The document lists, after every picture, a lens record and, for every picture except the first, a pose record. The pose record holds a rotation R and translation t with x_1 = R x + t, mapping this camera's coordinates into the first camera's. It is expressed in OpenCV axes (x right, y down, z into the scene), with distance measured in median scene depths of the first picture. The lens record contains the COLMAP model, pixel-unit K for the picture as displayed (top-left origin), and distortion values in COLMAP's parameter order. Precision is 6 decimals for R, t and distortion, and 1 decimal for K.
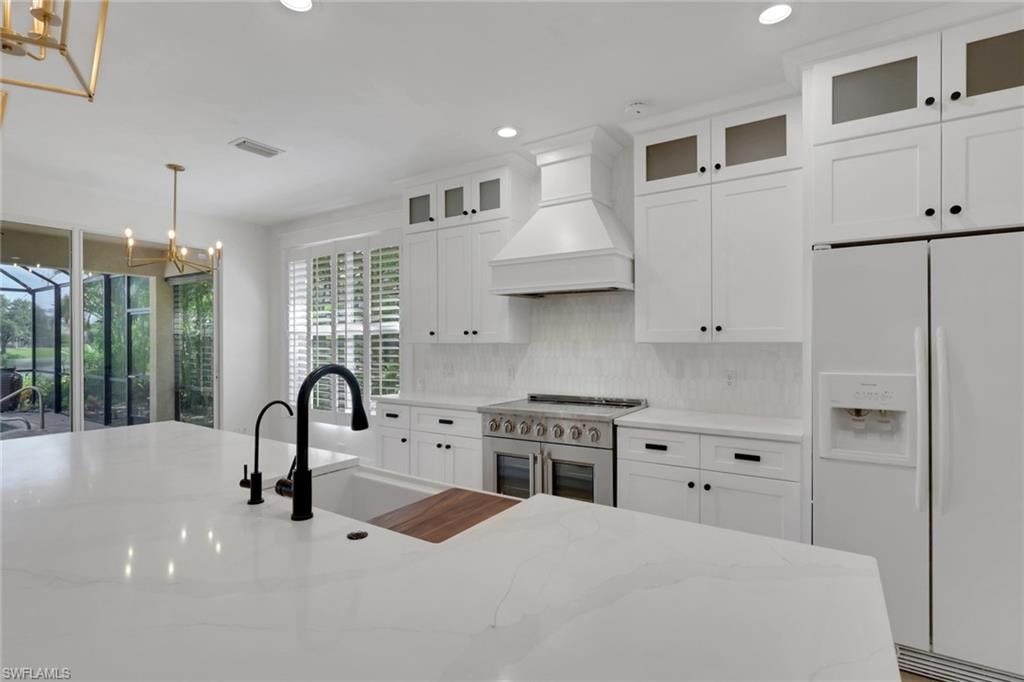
lens RADIAL K [[492.9, 0, 510.1], [0, 492.9, 346.1], [0, 0, 1]] dist [0.000363, 0.000277]
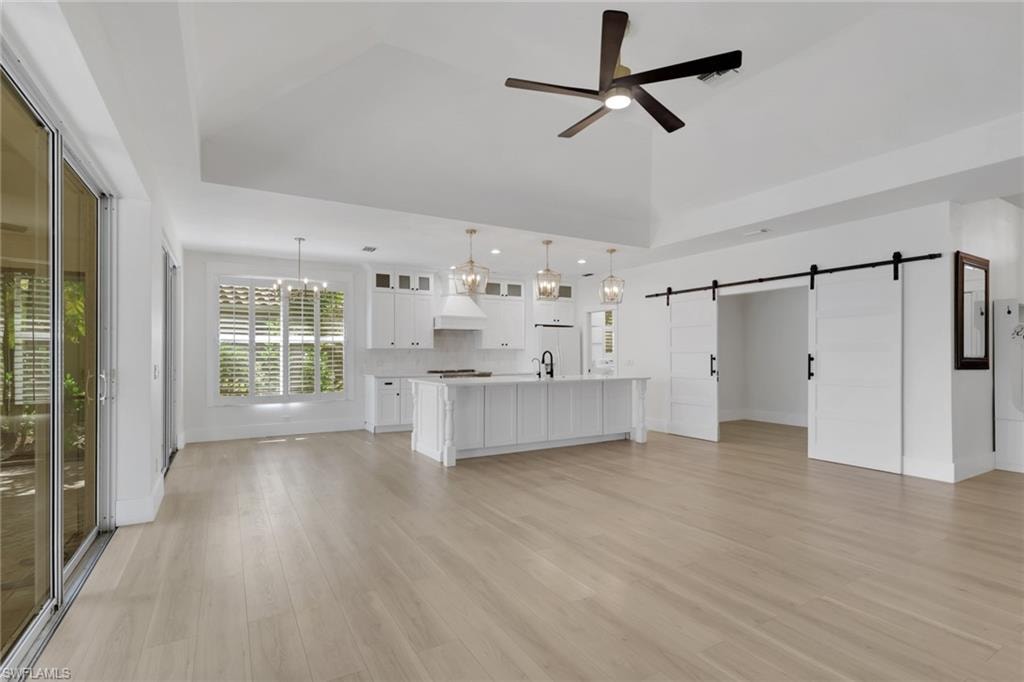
lens RADIAL K [[492.9, 0, 510.1], [0, 492.9, 346.1], [0, 0, 1]] dist [0.000363, 0.000277]
pose [[0.446485, 0.015948, 0.894649, -2.023240], [0.008598, 0.999719, -0.022112, 0.038653], [-0.894750, 0.017565, 0.446222, -0.392418]]
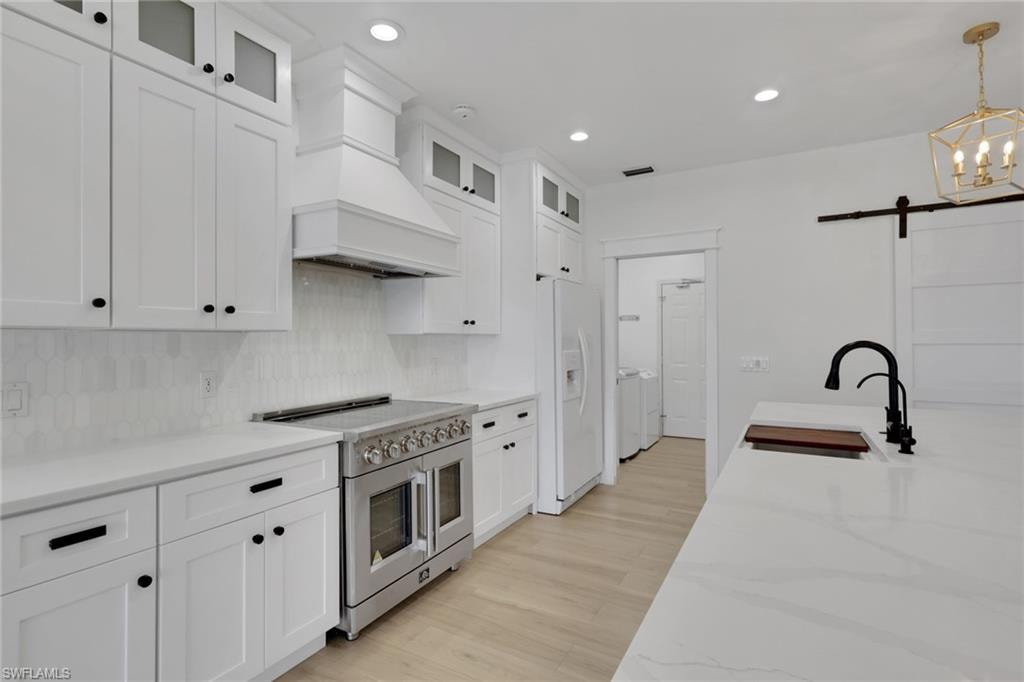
lens RADIAL K [[494.7, 0, 501.7], [0, 494.7, 336.3], [0, 0, 1]] dist [-0.001704, -0.000170]
pose [[-0.050509, 0.009718, 0.998676, -0.657218], [0.009750, 0.999910, -0.009237, 0.009187], [-0.998676, 0.009270, -0.050599, 0.799535]]
